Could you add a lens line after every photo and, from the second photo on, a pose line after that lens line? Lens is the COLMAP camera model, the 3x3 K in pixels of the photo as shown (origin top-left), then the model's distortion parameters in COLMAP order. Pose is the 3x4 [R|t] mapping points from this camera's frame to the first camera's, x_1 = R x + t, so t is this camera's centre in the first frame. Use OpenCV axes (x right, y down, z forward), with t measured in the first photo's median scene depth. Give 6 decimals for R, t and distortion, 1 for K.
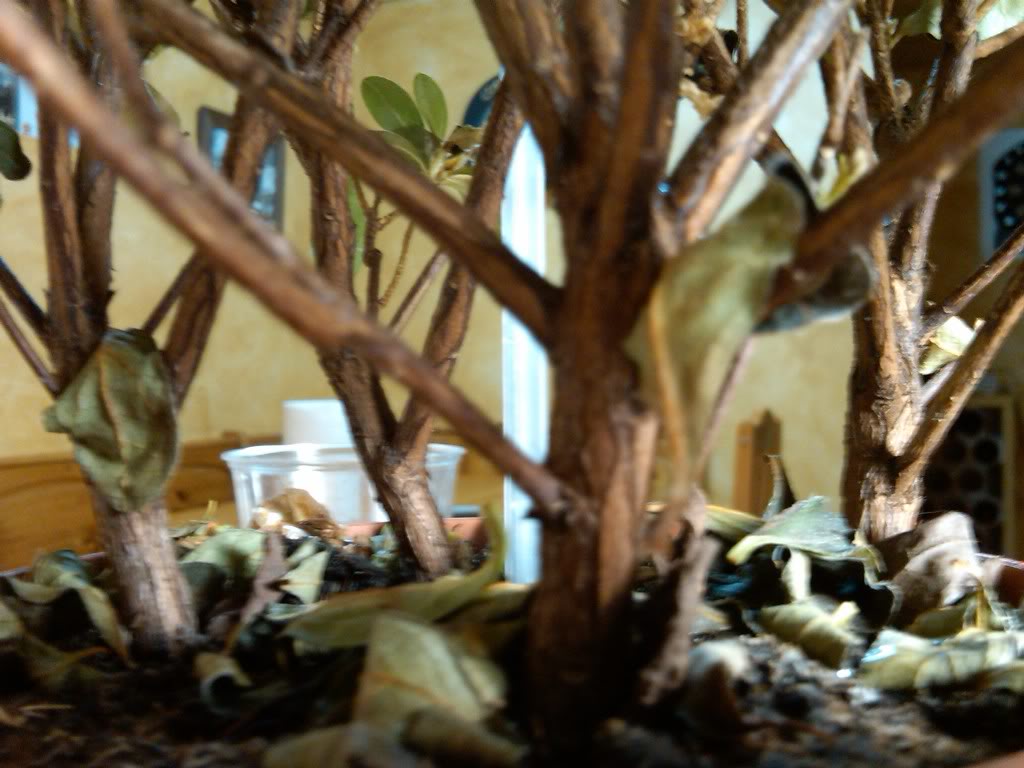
lens RADIAL K [[1147.6, 0, 512.0], [0, 1147.6, 384.0], [0, 0, 1]] dist [0.126772, -0.607456]
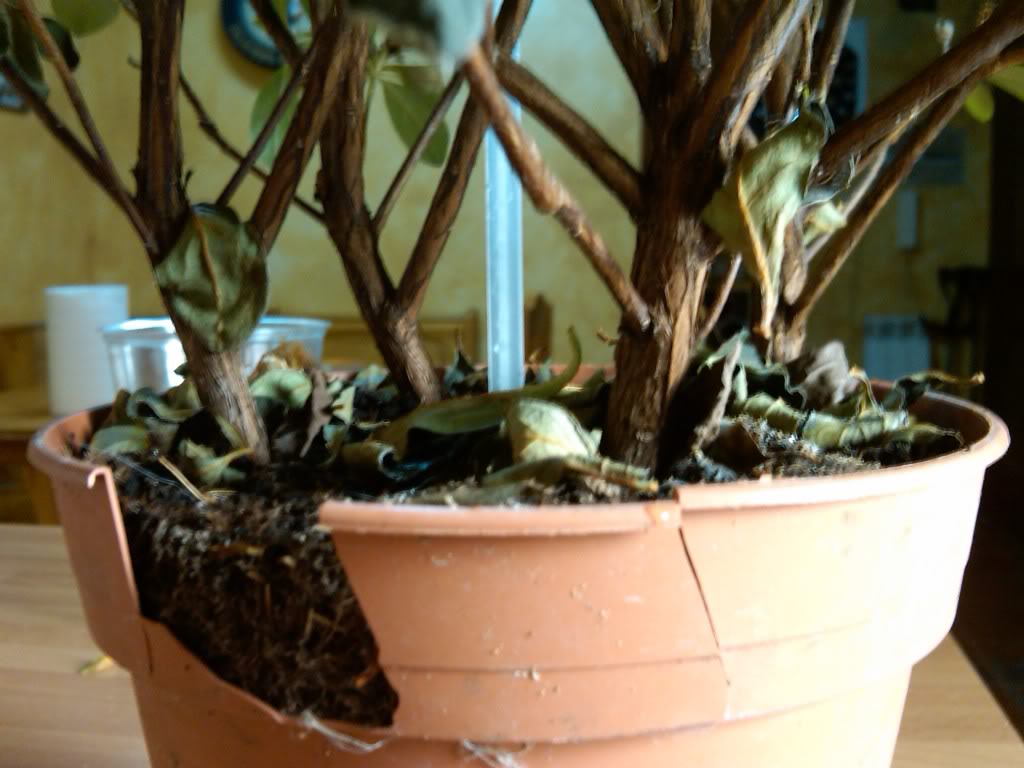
lens RADIAL K [[1195.5, 0, 512.0], [0, 1195.5, 384.0], [0, 0, 1]] dist [-0.008204, -0.017836]
pose [[0.974865, -0.020592, 0.221841, -0.317960], [0.000228, 0.995811, 0.091436, 0.028410], [-0.222795, -0.089087, 0.970786, -0.325680]]
